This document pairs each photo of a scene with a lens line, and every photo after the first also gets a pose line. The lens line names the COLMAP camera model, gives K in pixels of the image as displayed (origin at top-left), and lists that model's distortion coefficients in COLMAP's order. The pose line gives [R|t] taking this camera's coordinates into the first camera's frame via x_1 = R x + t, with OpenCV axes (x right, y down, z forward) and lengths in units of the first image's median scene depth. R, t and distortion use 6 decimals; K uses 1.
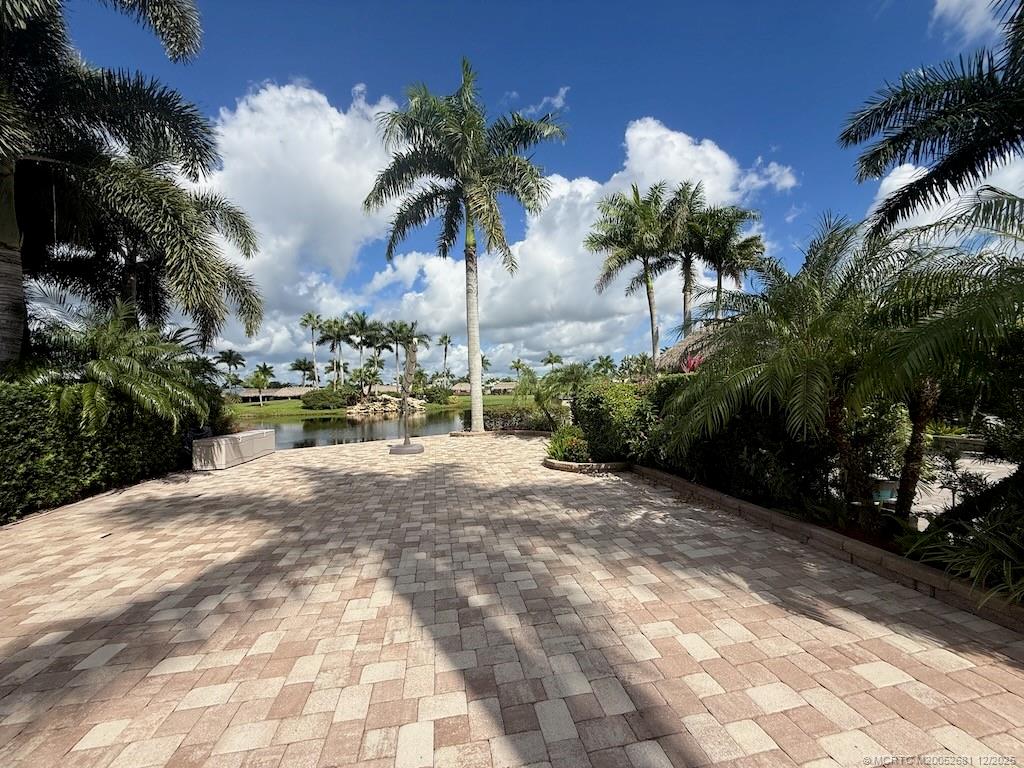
lens RADIAL K [[406.0, 0, 509.7], [0, 406.0, 384.1], [0, 0, 1]] dist [0.000806, -0.000019]
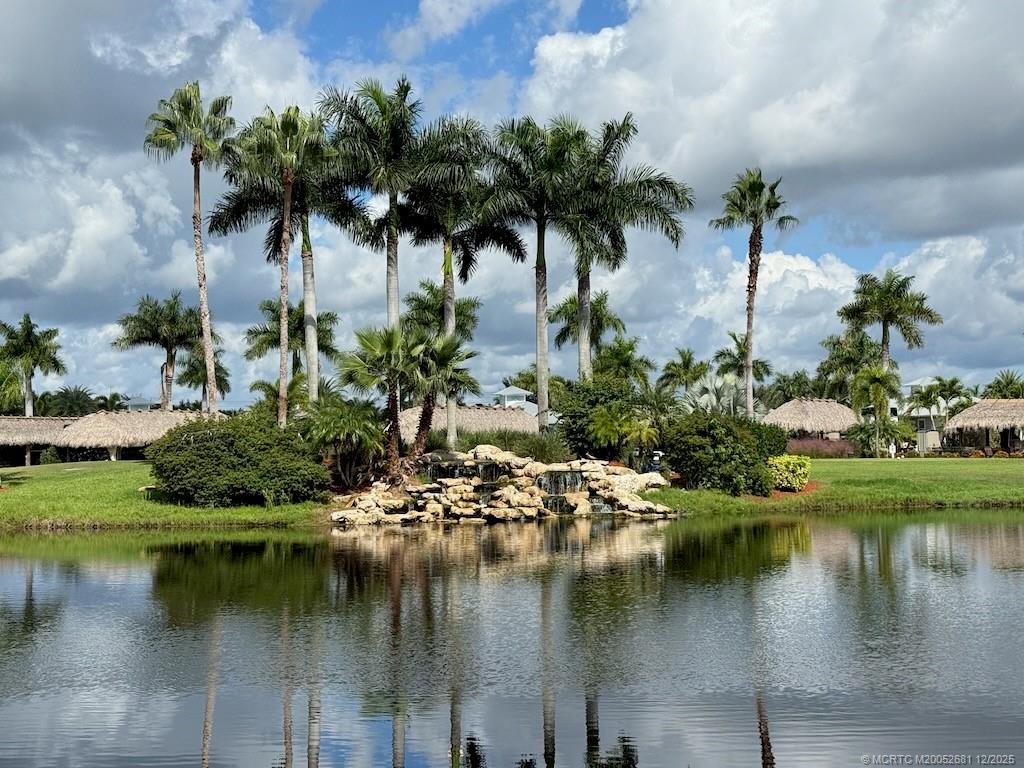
lens RADIAL K [[1638.5, 0, 512.0], [0, 1638.5, 384.0], [0, 0, 1]] dist [0.137389, 0.068167]
pose [[0.964081, 0.005029, -0.265559, -0.051796], [-0.008876, 0.999872, -0.013288, 0.003902], [0.265458, 0.015168, 0.964003, 0.121394]]
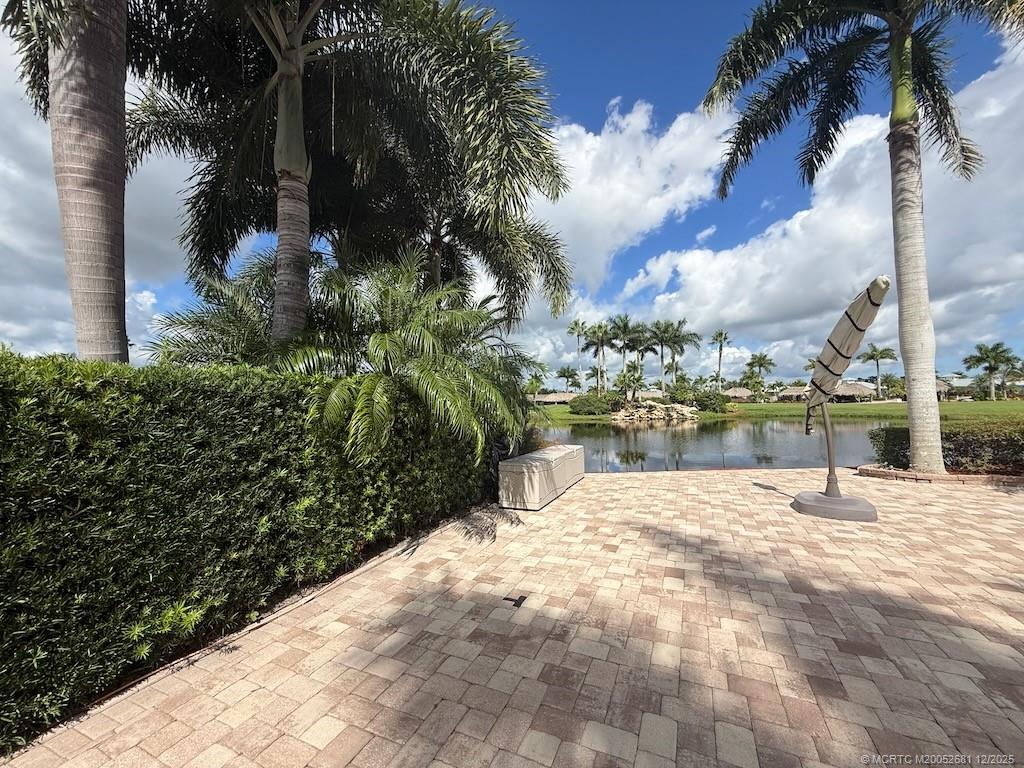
lens RADIAL K [[406.0, 0, 509.7], [0, 406.0, 384.1], [0, 0, 1]] dist [0.000806, -0.000019]
pose [[0.824380, -0.013881, -0.565867, -0.044698], [0.005080, 0.999840, -0.017126, 0.002230], [0.566014, 0.011244, 0.824319, 0.052901]]
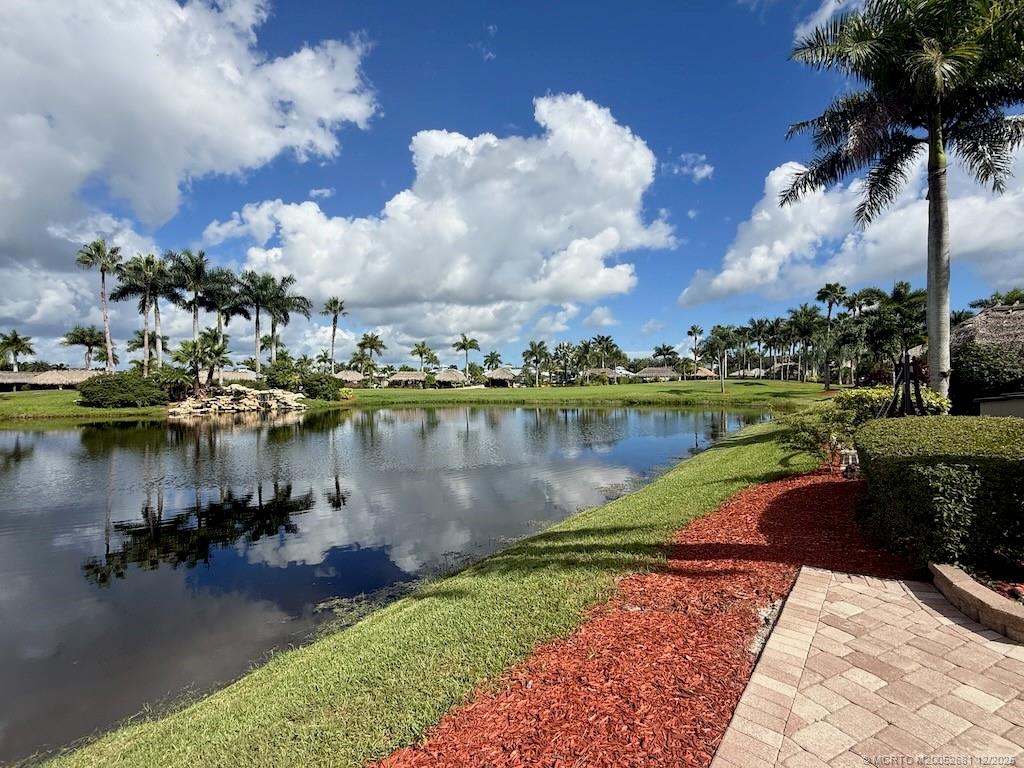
lens RADIAL K [[467.0, 0, 512.0], [0, 467.0, 384.0], [0, 0, 1]] dist [-0.000511, -0.000140]
pose [[0.965771, 0.019514, 0.258662, -0.076266], [-0.023523, 0.999646, 0.012413, 0.005877], [-0.258328, -0.018073, 0.965888, 0.171442]]
